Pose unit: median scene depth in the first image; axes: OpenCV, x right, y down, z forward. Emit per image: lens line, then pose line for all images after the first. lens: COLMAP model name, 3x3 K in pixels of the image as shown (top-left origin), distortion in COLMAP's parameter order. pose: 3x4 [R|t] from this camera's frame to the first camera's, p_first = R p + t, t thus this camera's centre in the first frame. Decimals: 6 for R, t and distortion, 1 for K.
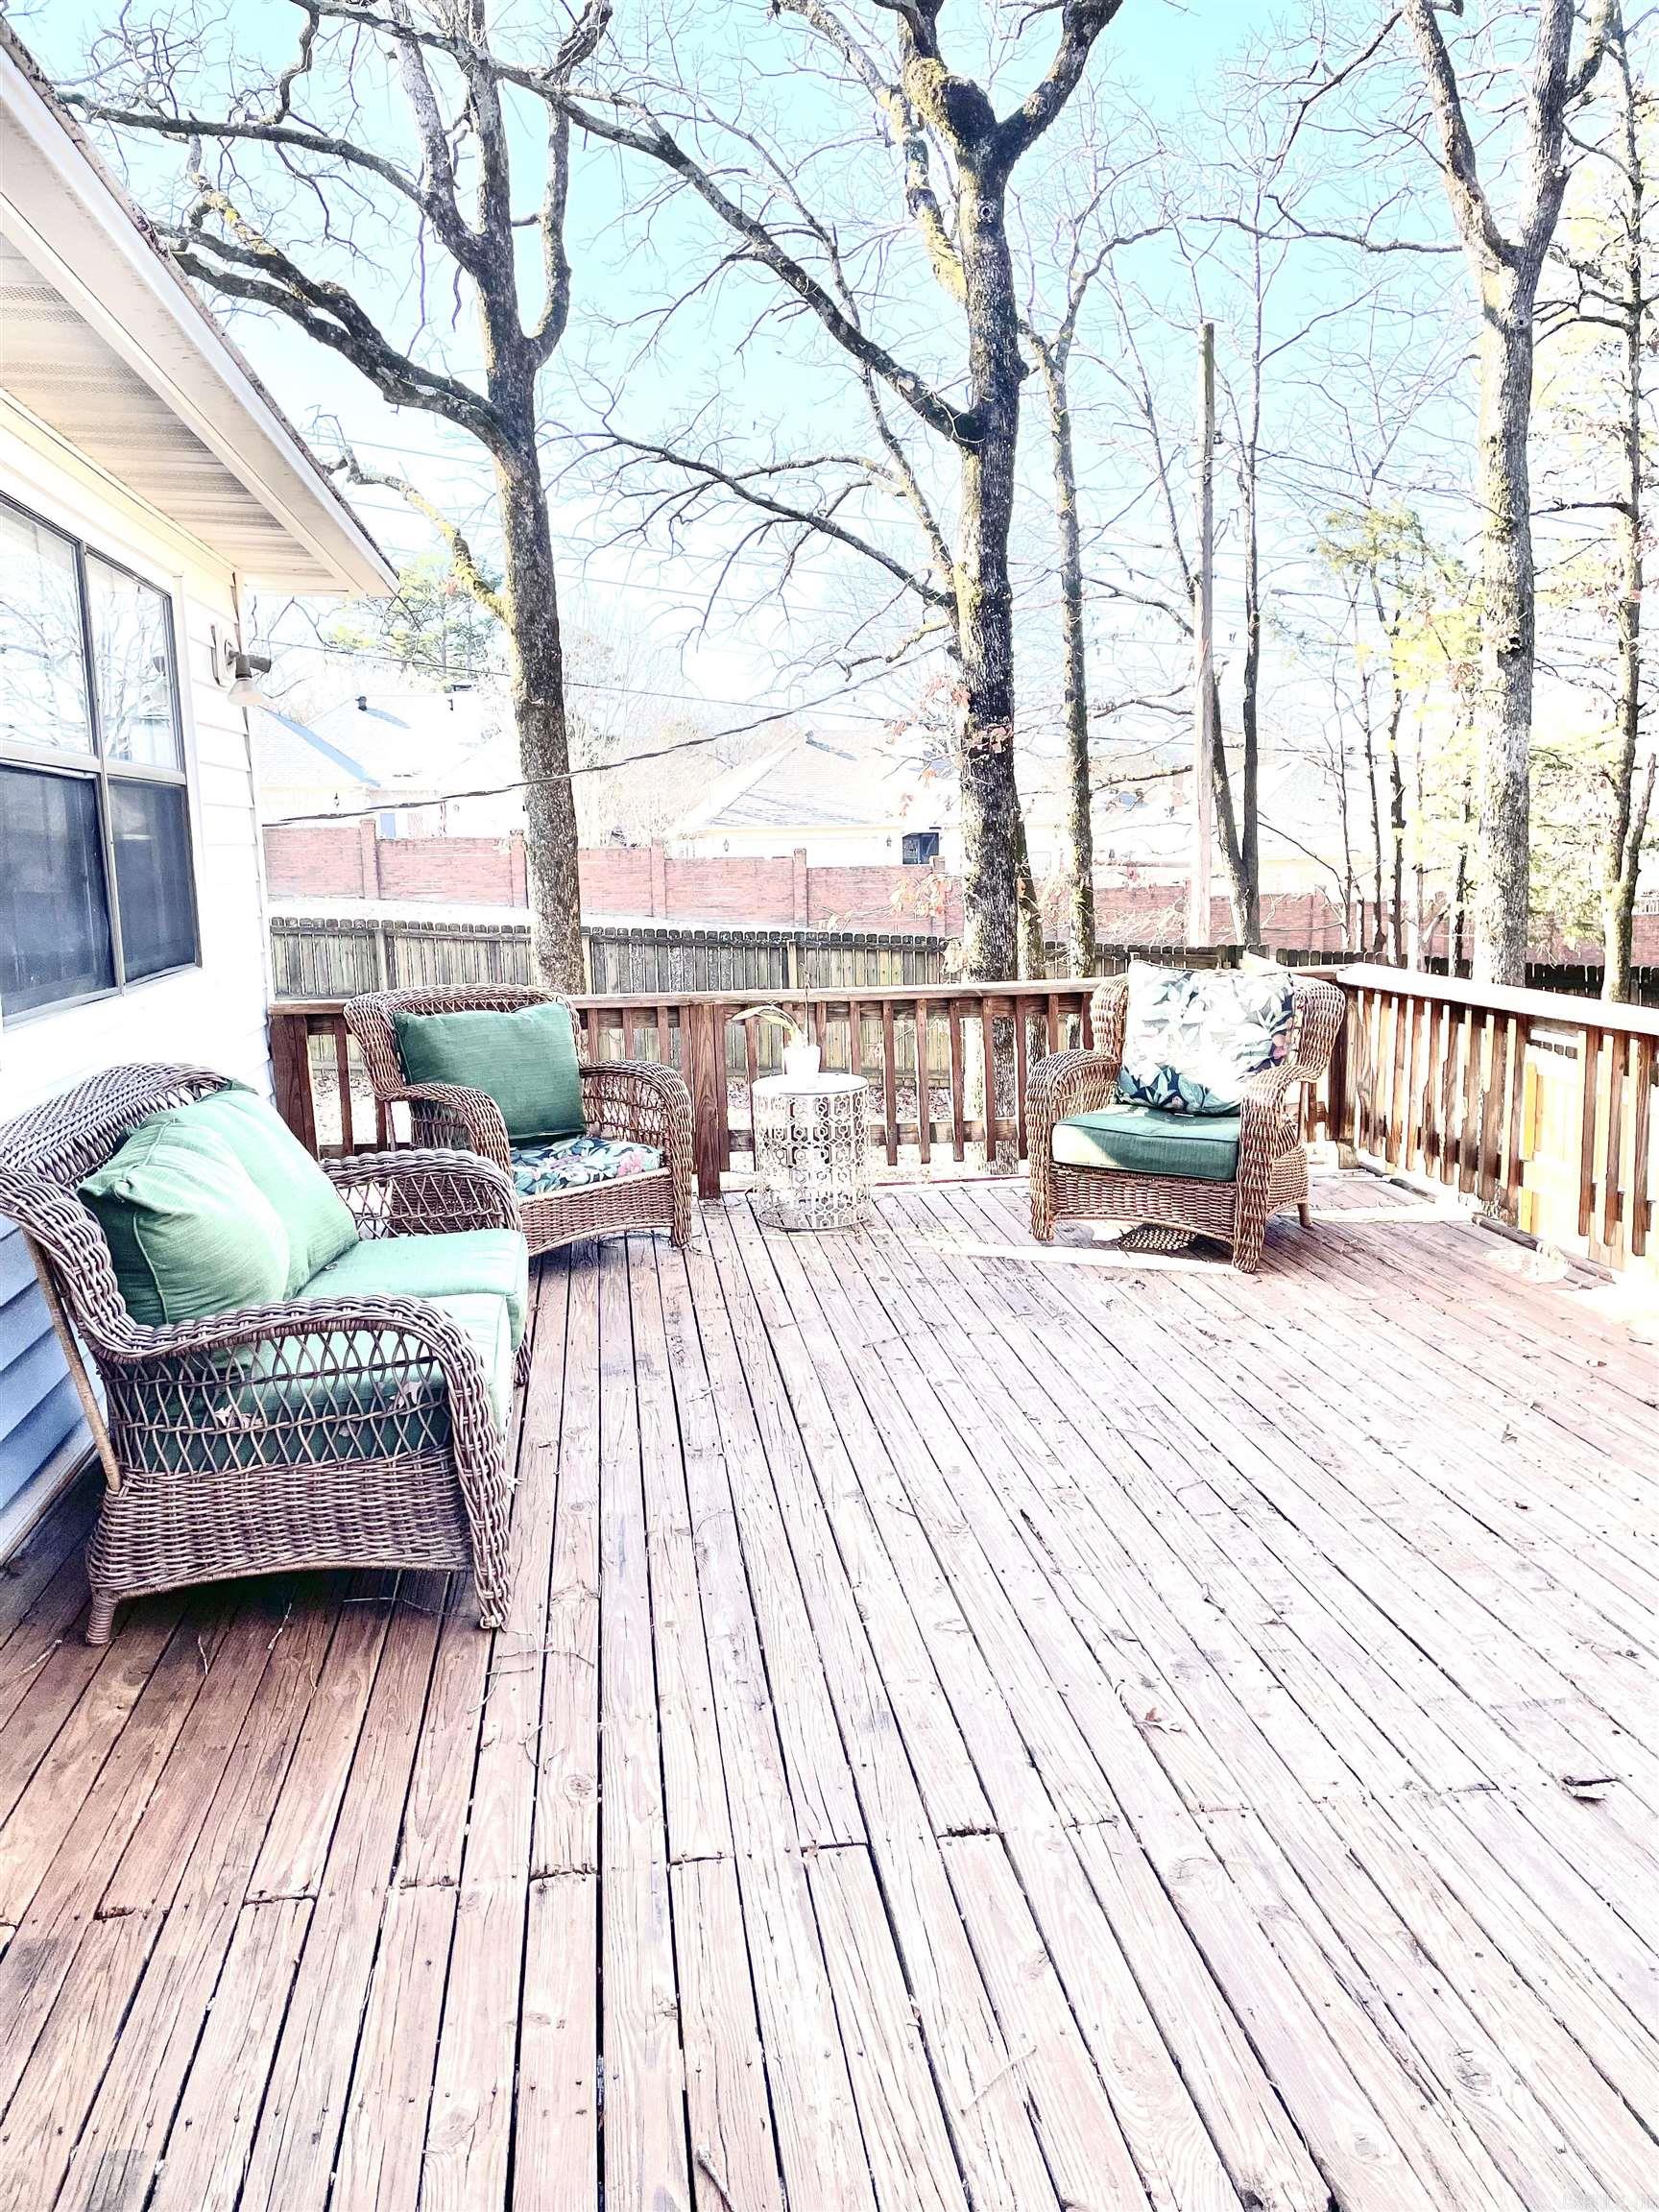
lens RADIAL K [[1679.7, 0, 832.0], [0, 1679.7, 1106.4], [0, 0, 1]] dist [0.103509, -0.095861]
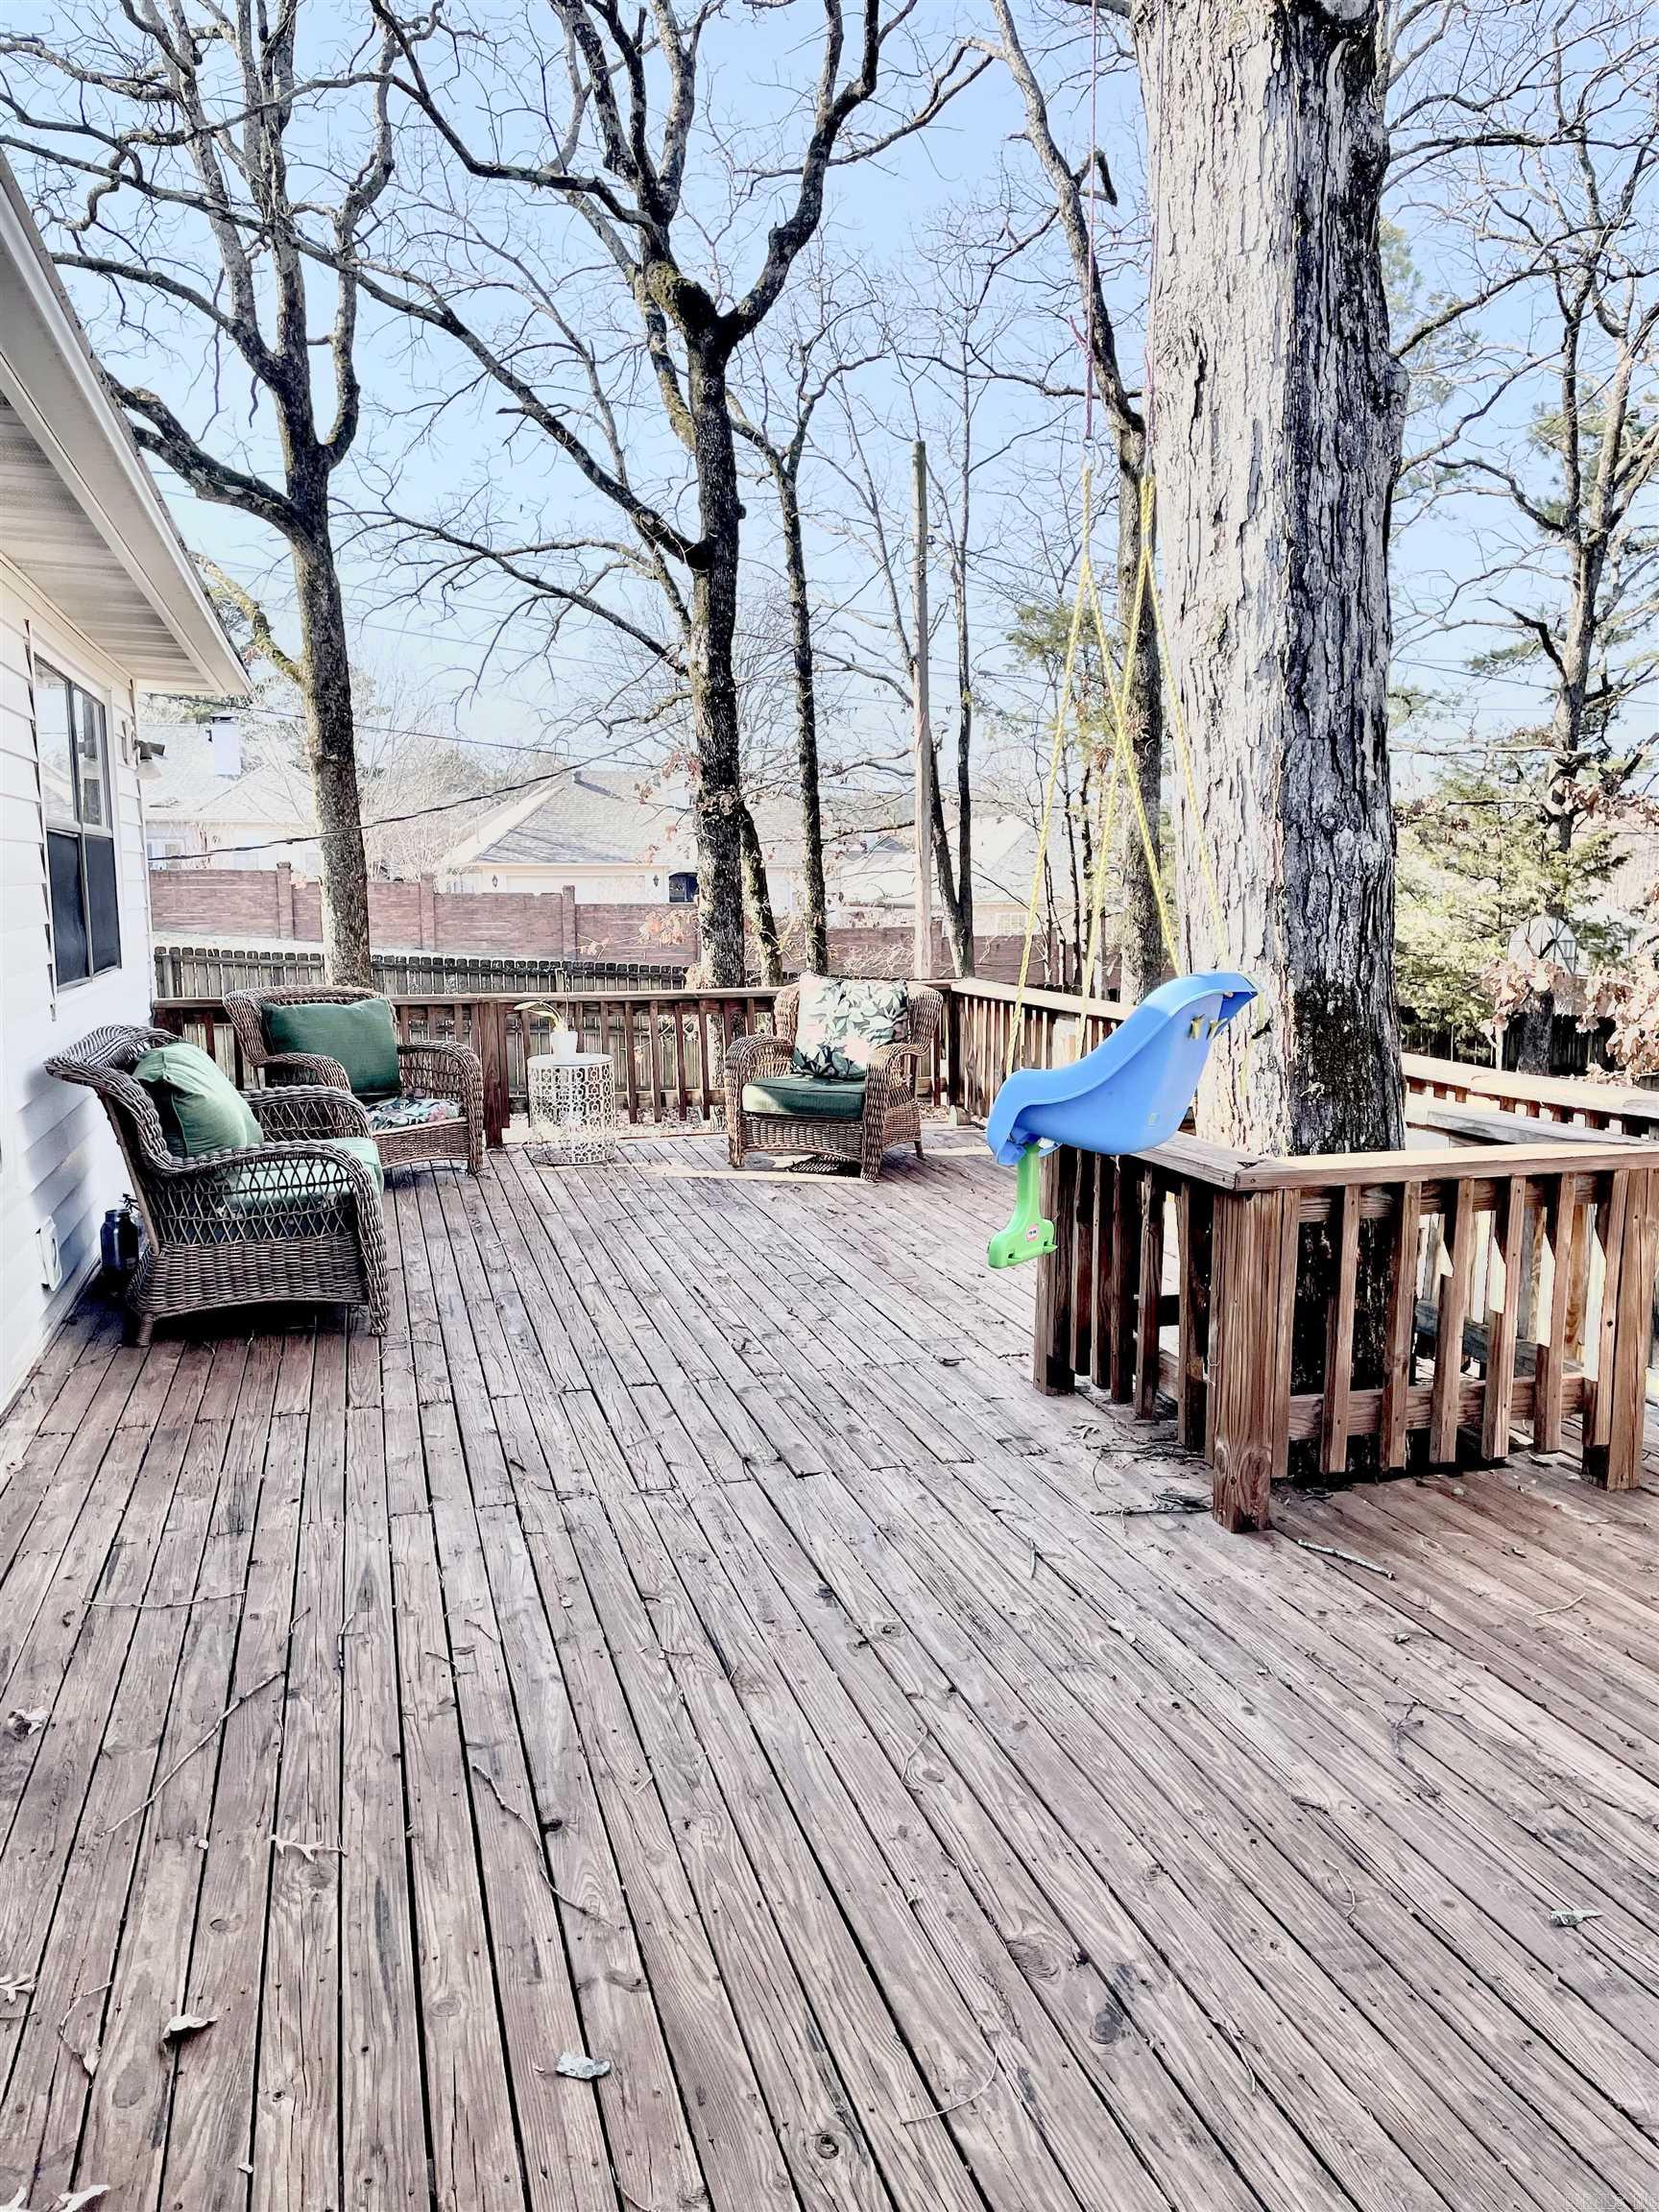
lens RADIAL K [[1679.7, 0, 831.9], [0, 1679.7, 1101.3], [0, 0, 1]] dist [0.103509, -0.095861]
pose [[0.990877, -0.003486, 0.134724, 0.008037], [0.006955, 0.999656, -0.025282, 0.033956], [-0.134589, 0.025989, 0.990561, -0.233309]]
